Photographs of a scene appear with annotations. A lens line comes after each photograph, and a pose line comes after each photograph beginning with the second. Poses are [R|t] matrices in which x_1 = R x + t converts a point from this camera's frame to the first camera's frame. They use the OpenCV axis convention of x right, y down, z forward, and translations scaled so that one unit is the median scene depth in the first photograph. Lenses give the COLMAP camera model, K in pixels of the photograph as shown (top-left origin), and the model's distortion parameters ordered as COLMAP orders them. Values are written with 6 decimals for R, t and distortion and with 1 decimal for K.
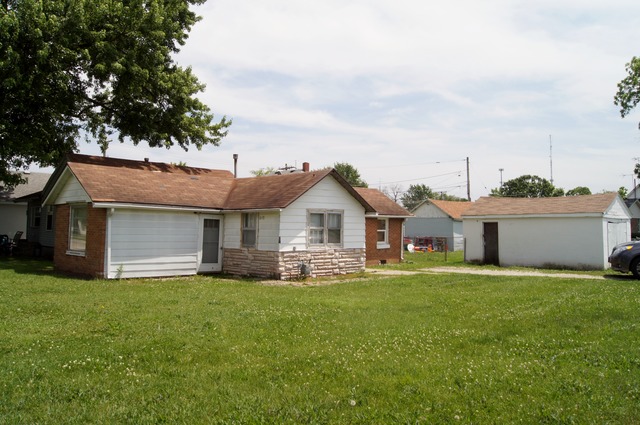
lens RADIAL K [[552.4, 0, 291.4], [0, 552.4, 218.0], [0, 0, 1]] dist [-0.033797, -0.031303]
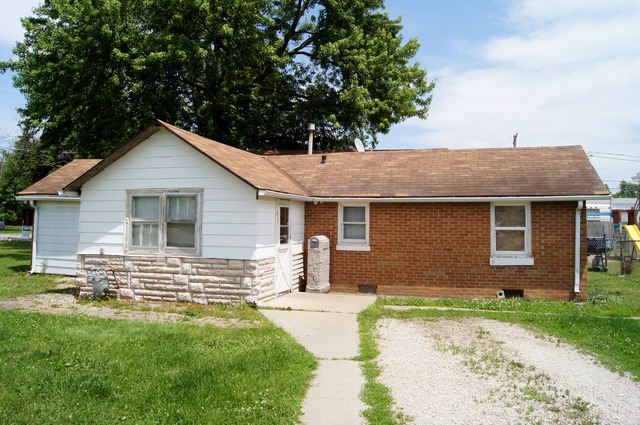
lens RADIAL K [[488.6, 0, 320.0], [0, 488.6, 207.9], [0, 0, 1]] dist [-0.079721, 0.006157]
pose [[0.540692, -0.029658, -0.840698, 0.585159], [0.008300, 0.999518, -0.029923, 0.021524], [0.841180, 0.009201, 0.540677, 0.853741]]
